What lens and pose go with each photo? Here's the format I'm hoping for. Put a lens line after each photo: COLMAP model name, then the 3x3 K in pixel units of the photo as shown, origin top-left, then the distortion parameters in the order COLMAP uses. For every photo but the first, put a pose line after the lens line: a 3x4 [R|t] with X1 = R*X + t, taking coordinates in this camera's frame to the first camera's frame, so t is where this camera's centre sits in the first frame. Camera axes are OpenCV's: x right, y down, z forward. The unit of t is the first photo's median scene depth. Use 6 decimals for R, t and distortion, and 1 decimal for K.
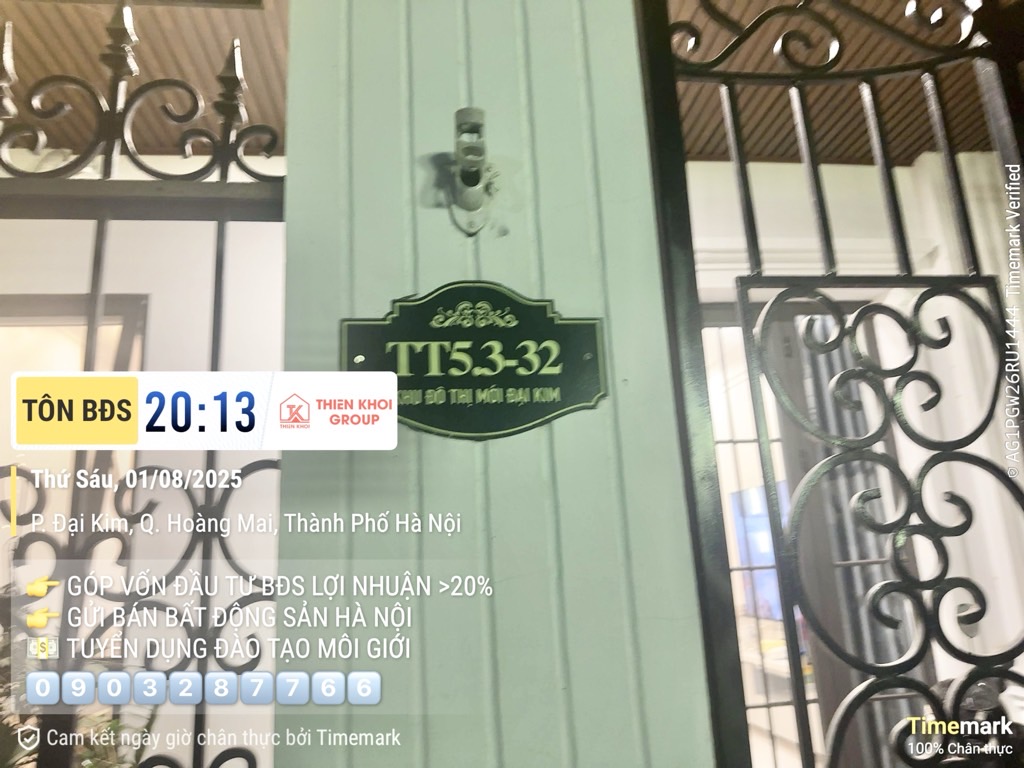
lens RADIAL K [[402.0, 0, 512.0], [0, 402.0, 384.0], [0, 0, 1]] dist [0.001561, 0.000221]
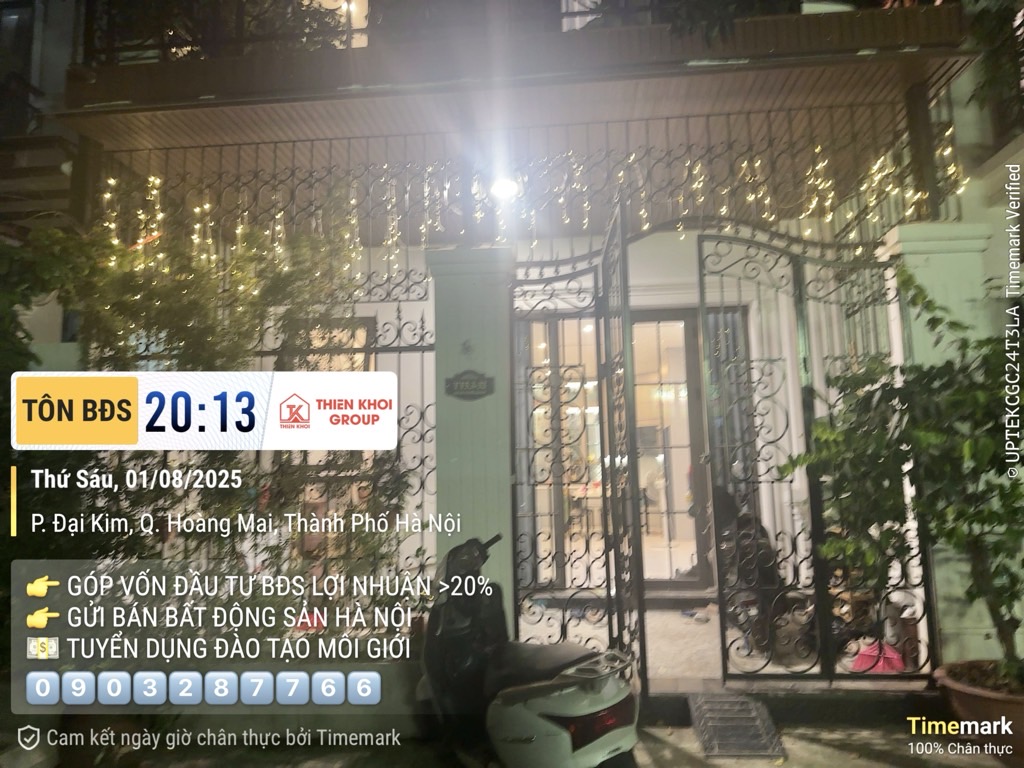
lens RADIAL K [[402.0, 0, 512.0], [0, 402.0, 384.0], [0, 0, 1]] dist [0.001561, 0.000221]
pose [[0.999882, -0.012811, 0.008518, 0.403805], [0.012722, 0.999866, 0.010342, -0.124418], [-0.008649, -0.010232, 0.999910, -4.154654]]
